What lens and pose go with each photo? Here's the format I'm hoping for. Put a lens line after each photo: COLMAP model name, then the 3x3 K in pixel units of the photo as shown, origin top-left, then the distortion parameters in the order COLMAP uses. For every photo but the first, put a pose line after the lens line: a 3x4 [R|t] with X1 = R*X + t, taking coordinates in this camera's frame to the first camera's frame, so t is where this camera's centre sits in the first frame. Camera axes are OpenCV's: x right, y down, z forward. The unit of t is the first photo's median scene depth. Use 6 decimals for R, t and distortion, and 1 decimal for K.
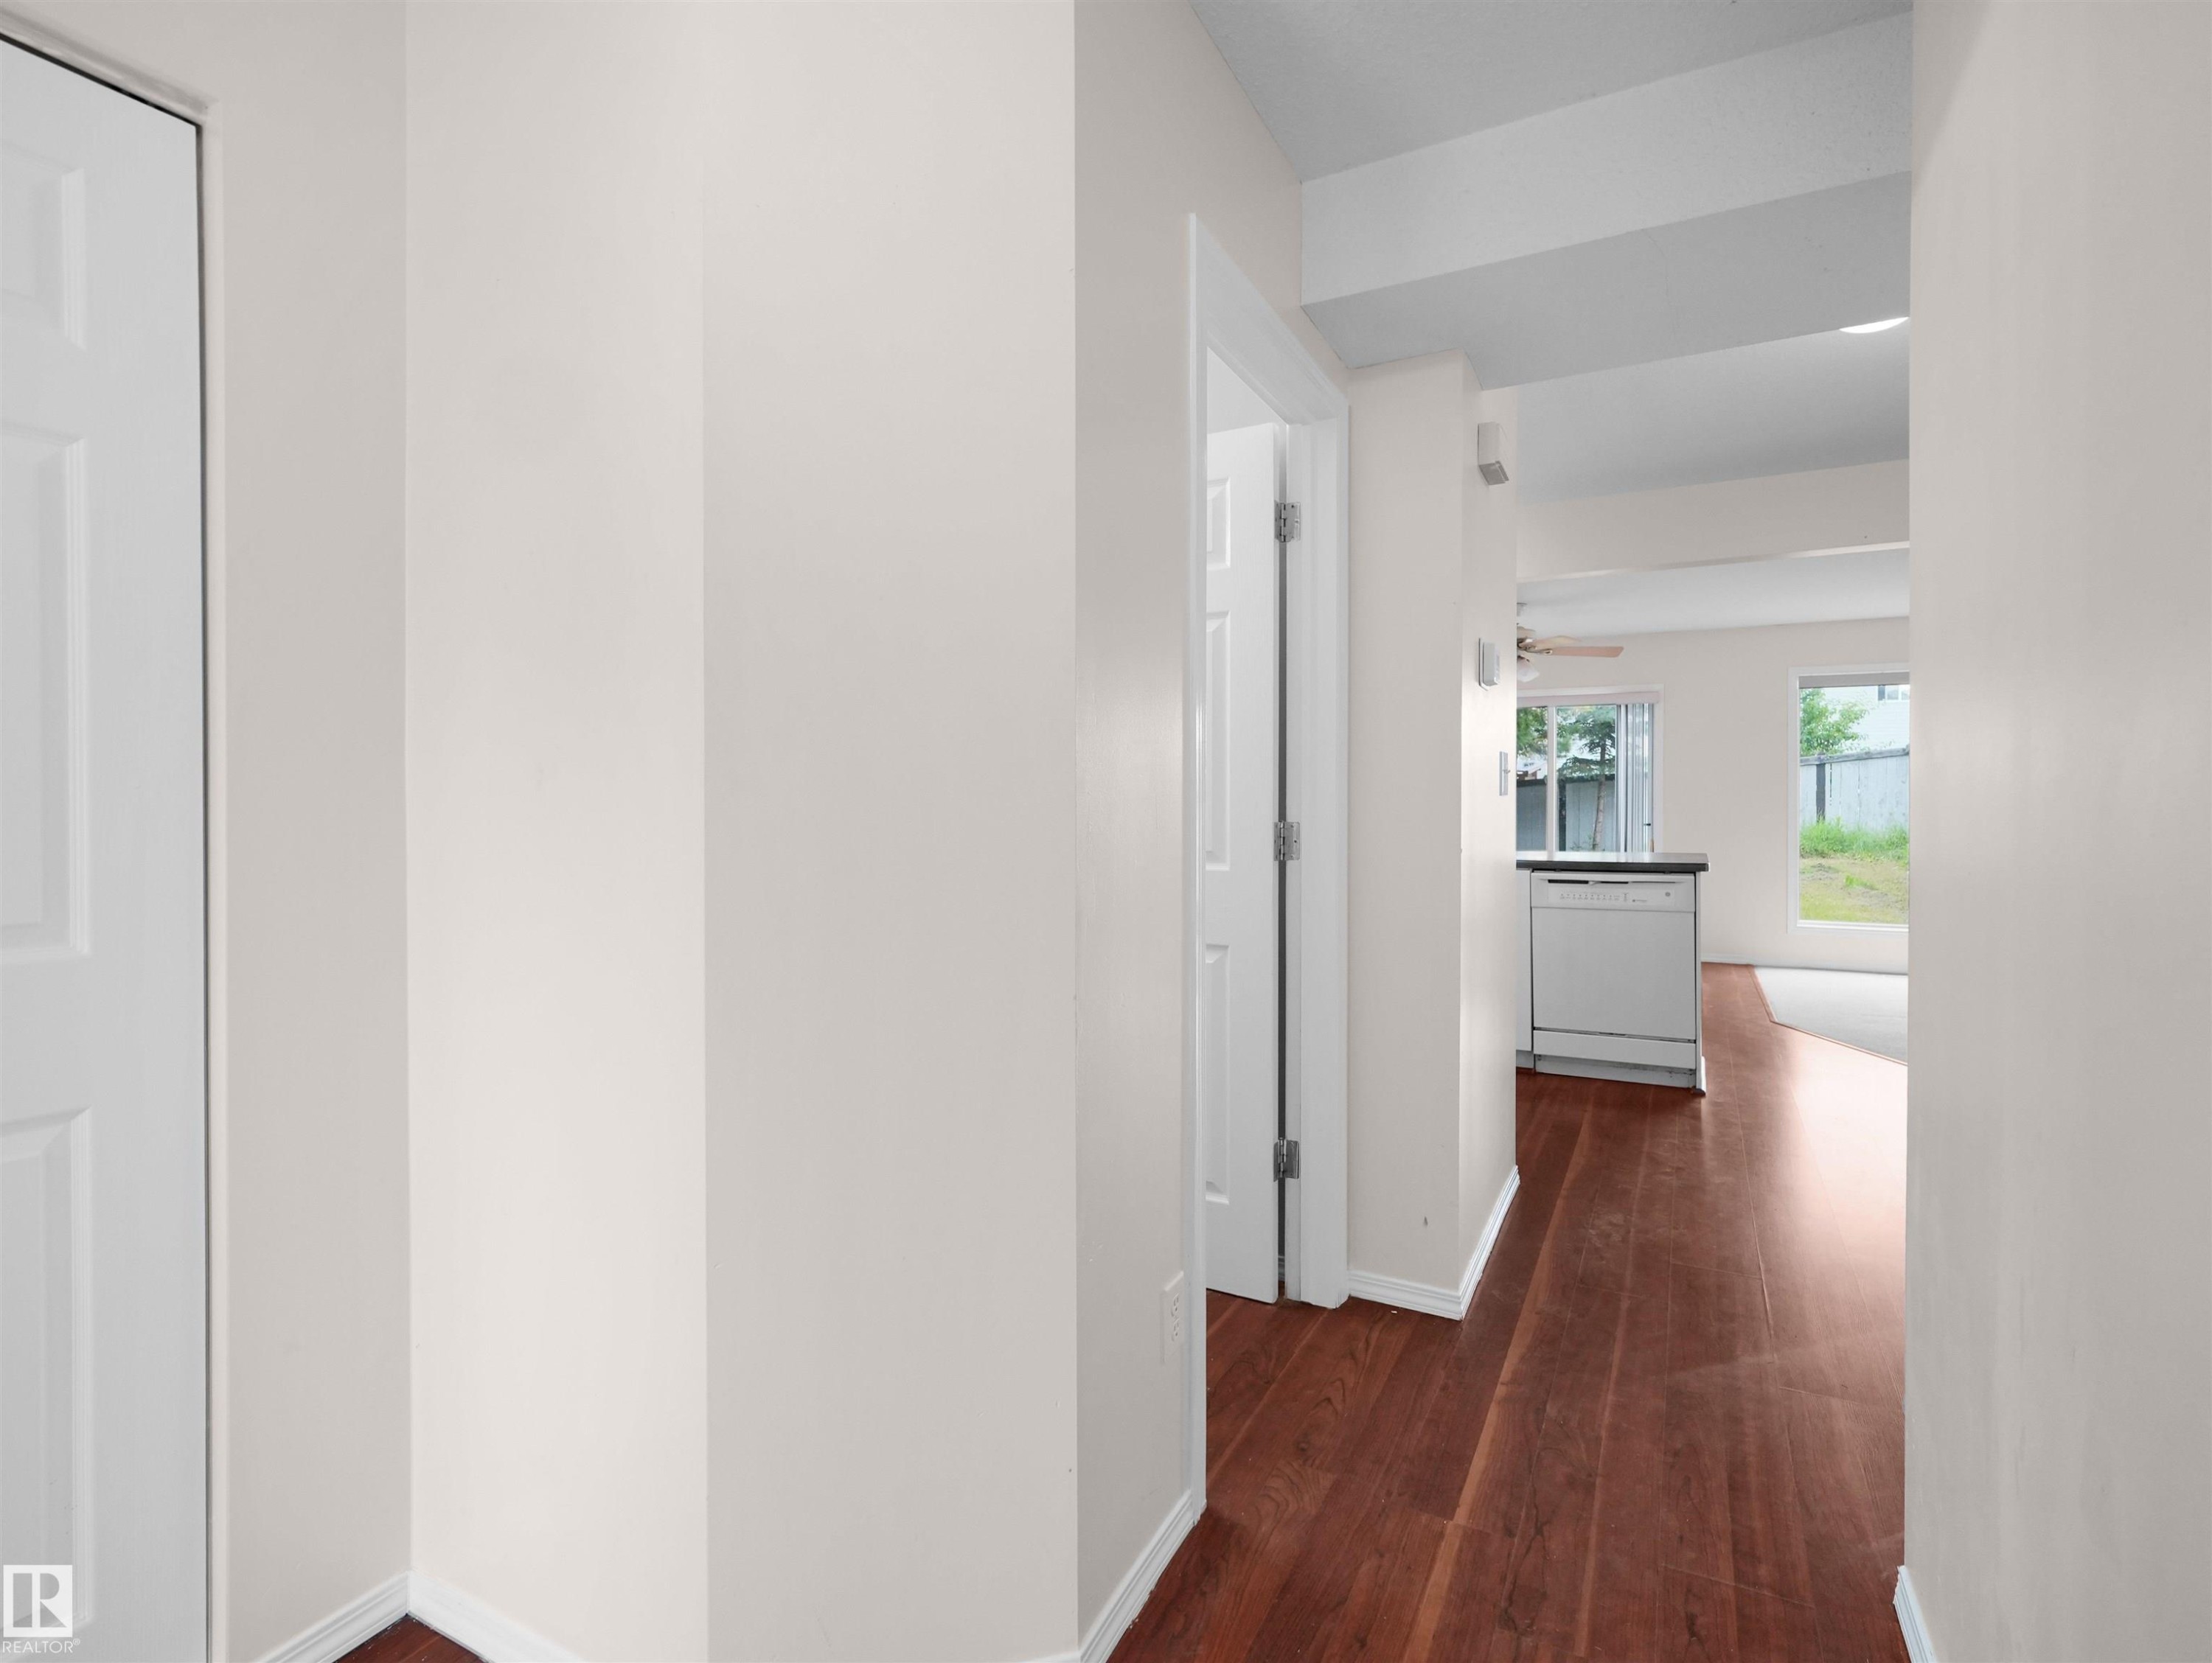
lens RADIAL K [[1077.8, 0, 1115.5], [0, 1077.8, 815.1], [0, 0, 1]] dist [-0.010423, 0.006570]
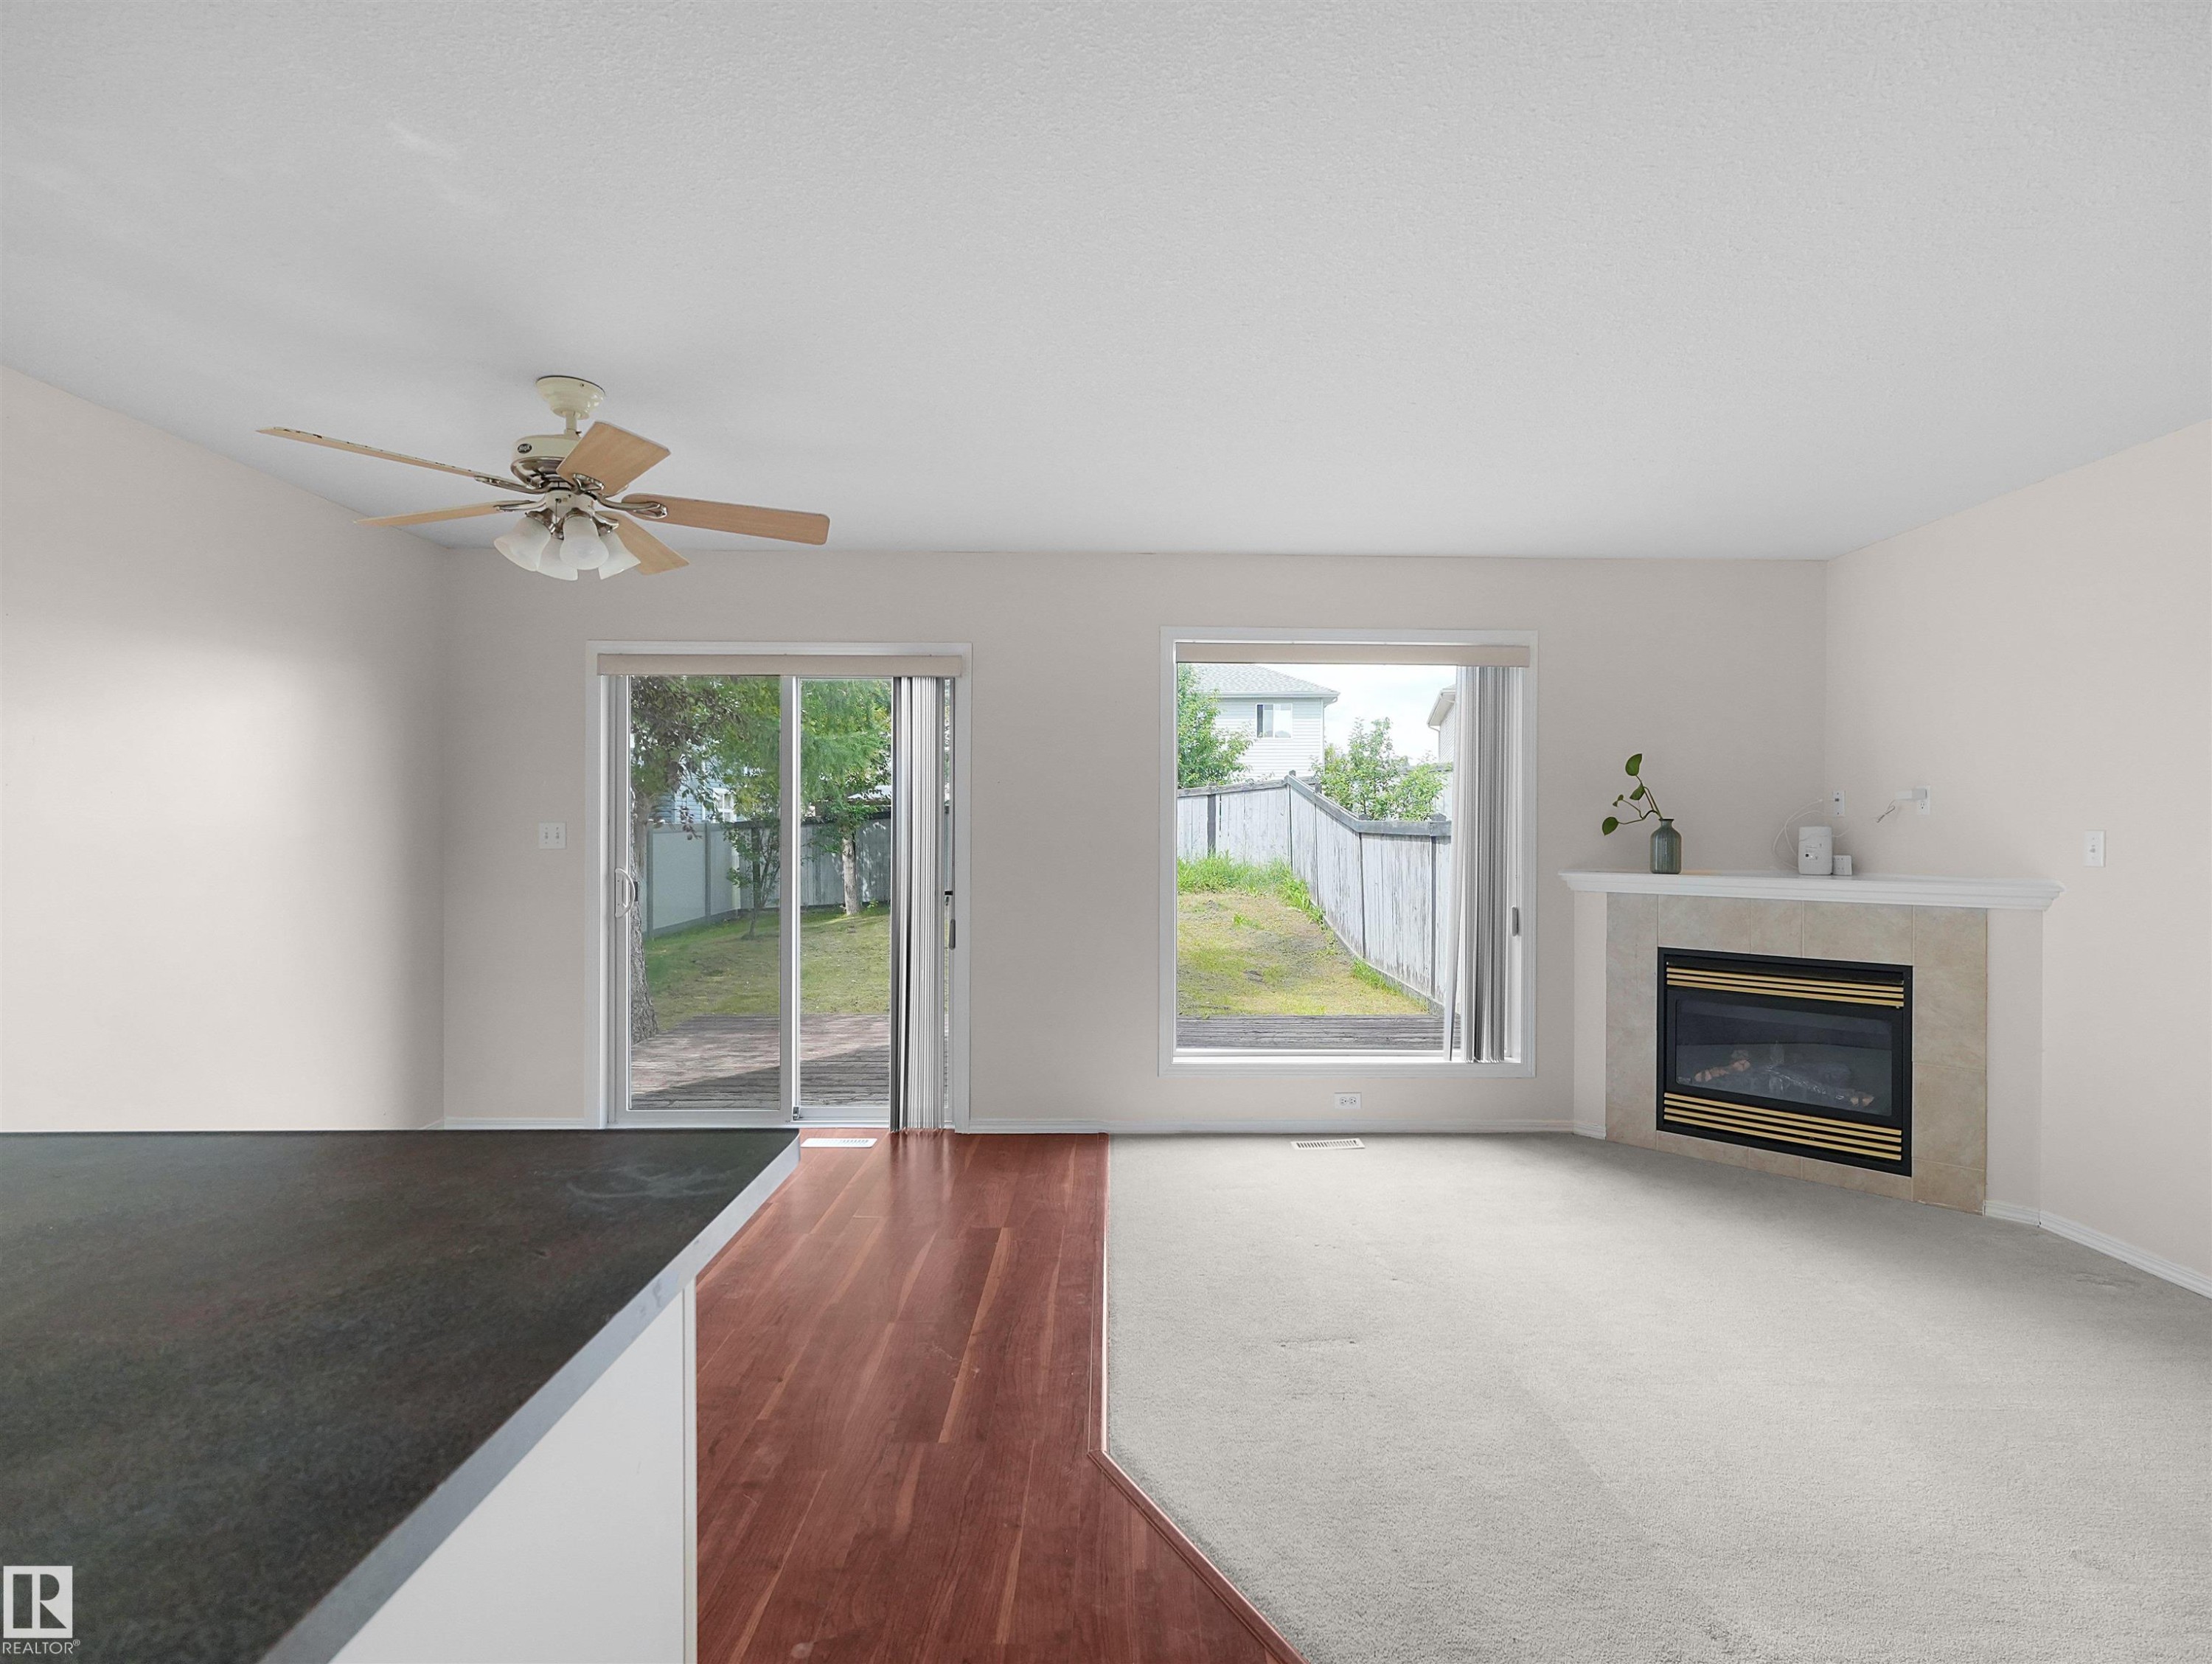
lens RADIAL K [[1077.9, 0, 1130.9], [0, 1077.9, 834.5], [0, 0, 1]] dist [-0.010423, 0.006570]
pose [[0.875546, 0.000402, 0.483134, 0.138617], [0.001846, 0.999990, -0.004178, -0.008831], [-0.483131, 0.004550, 0.875536, 0.207830]]
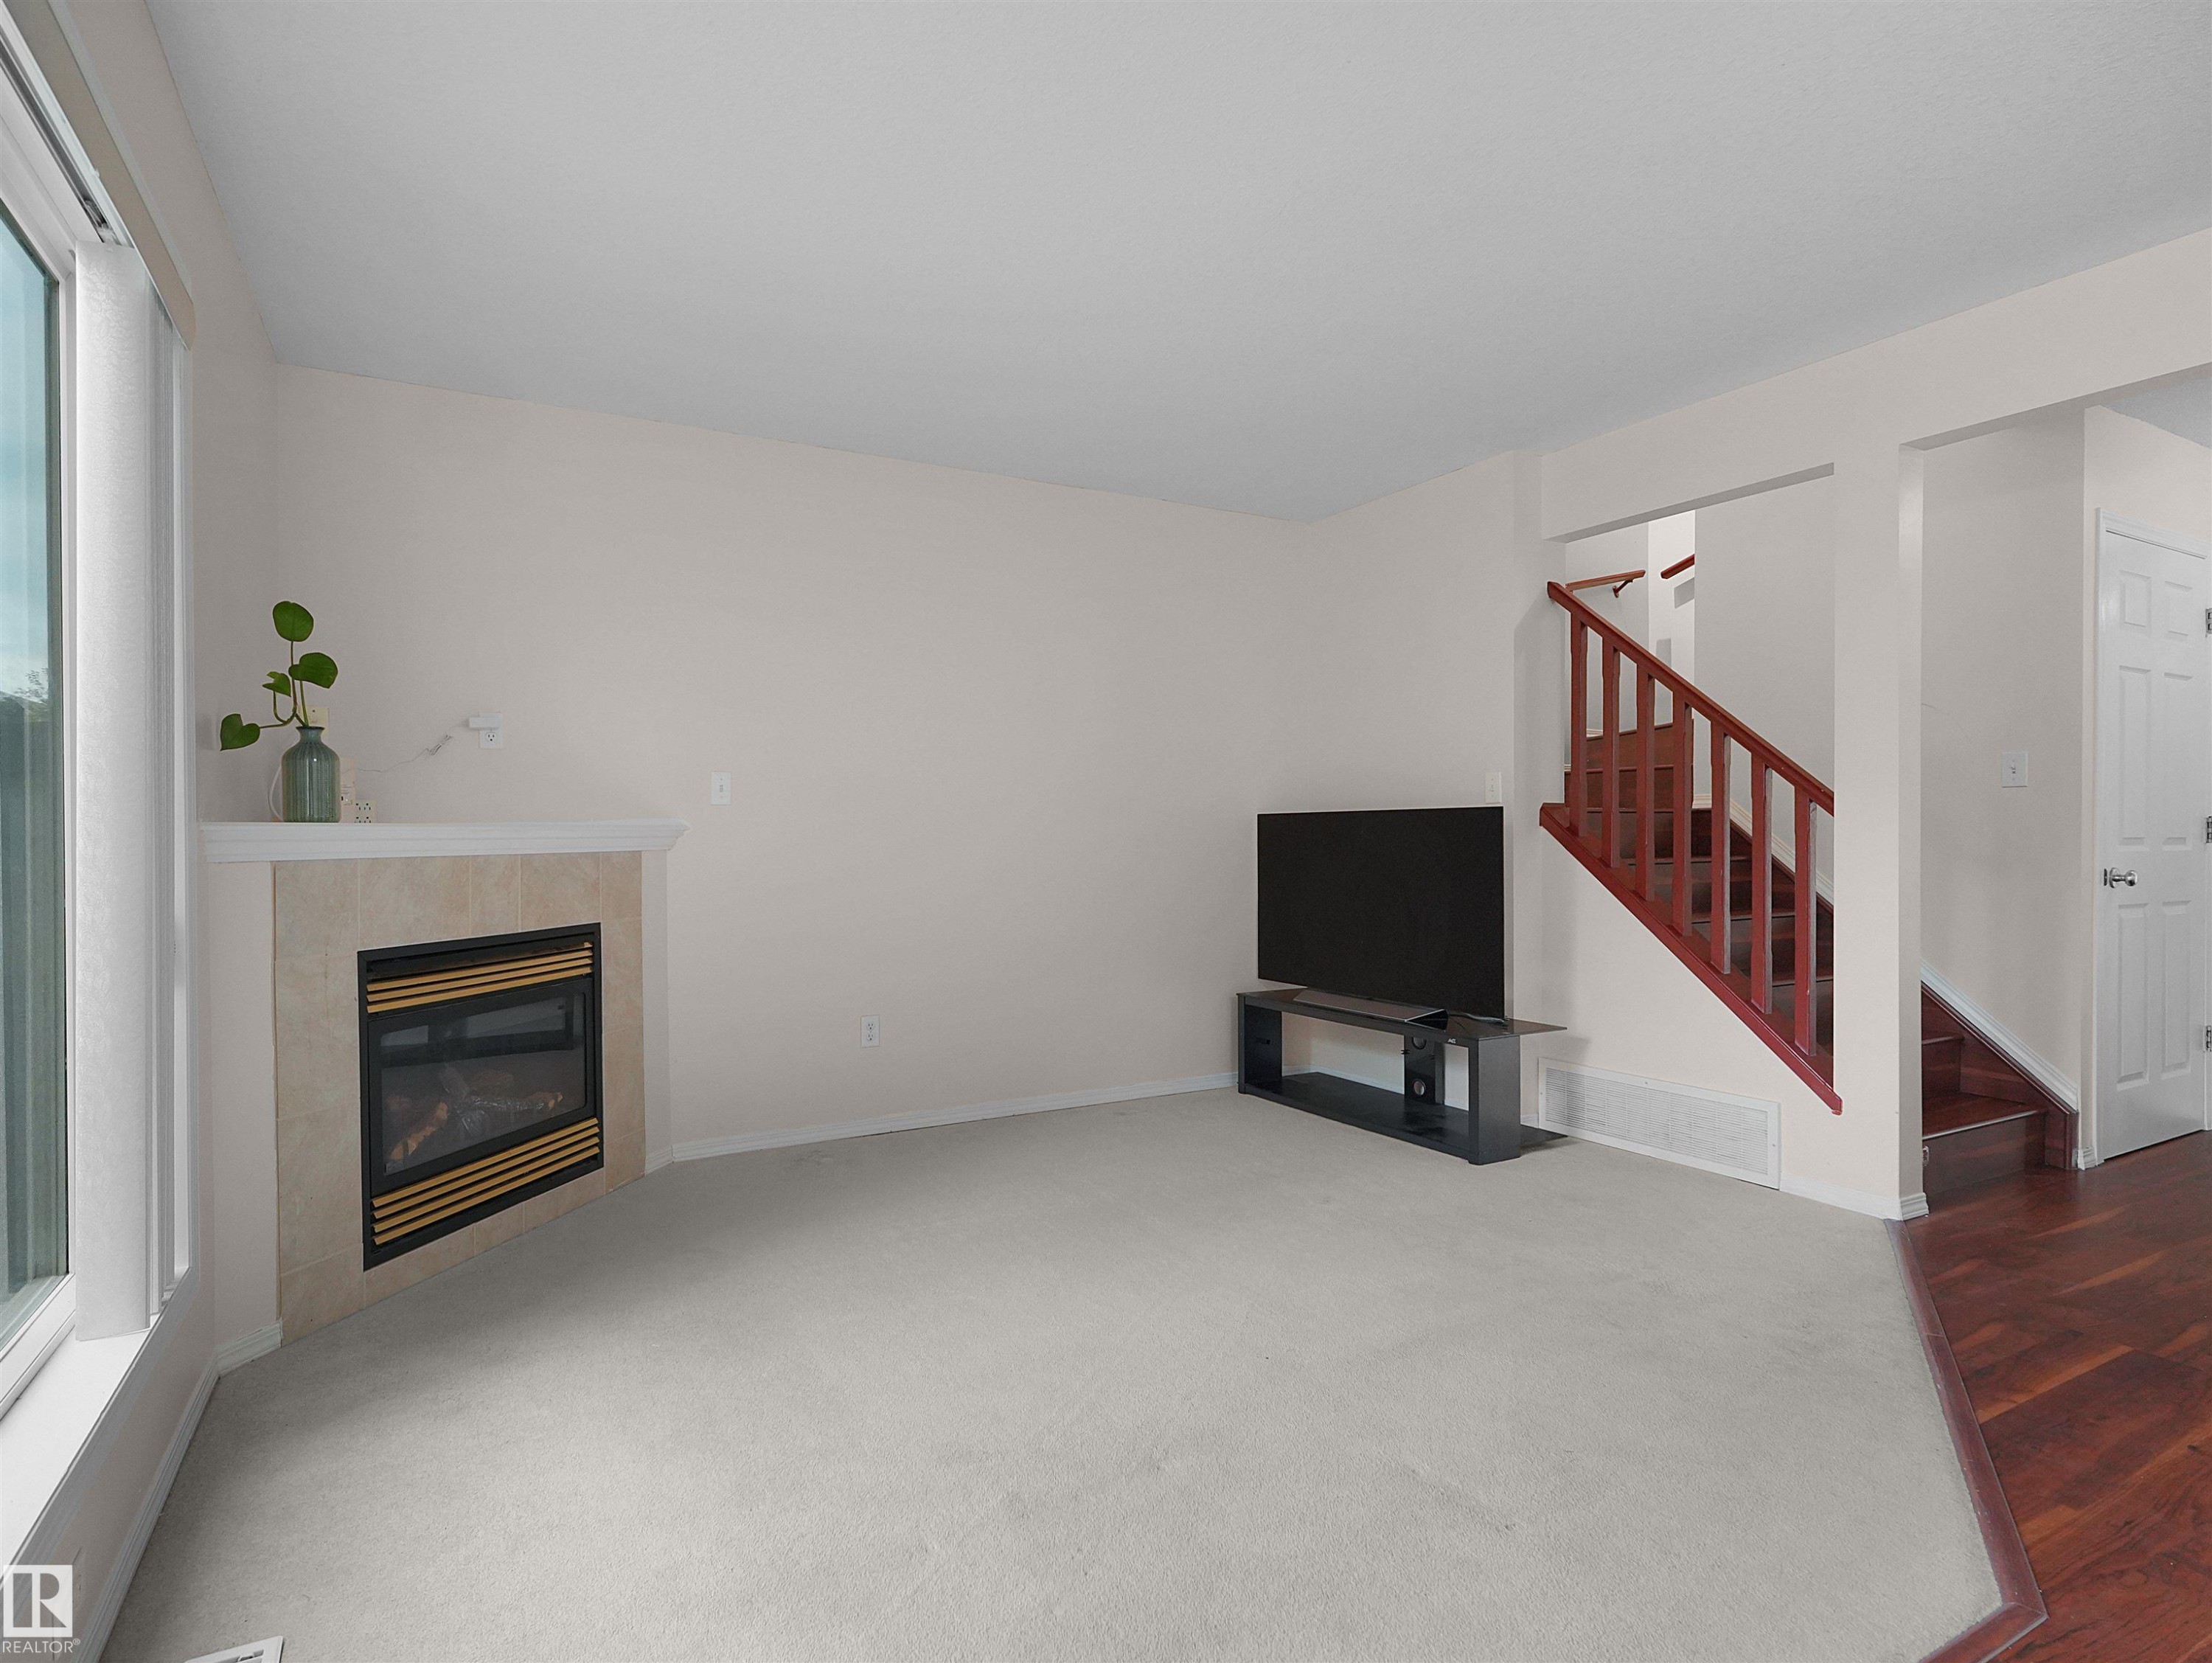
lens RADIAL K [[1079.4, 0, 1063.0], [0, 1079.4, 850.2], [0, 0, 1]] dist [-0.005317, 0.005043]
pose [[-0.816449, -0.006935, 0.577376, 0.206065], [0.010624, 0.999578, 0.027029, 0.000054], [-0.577320, 0.028202, -0.816031, 0.421315]]
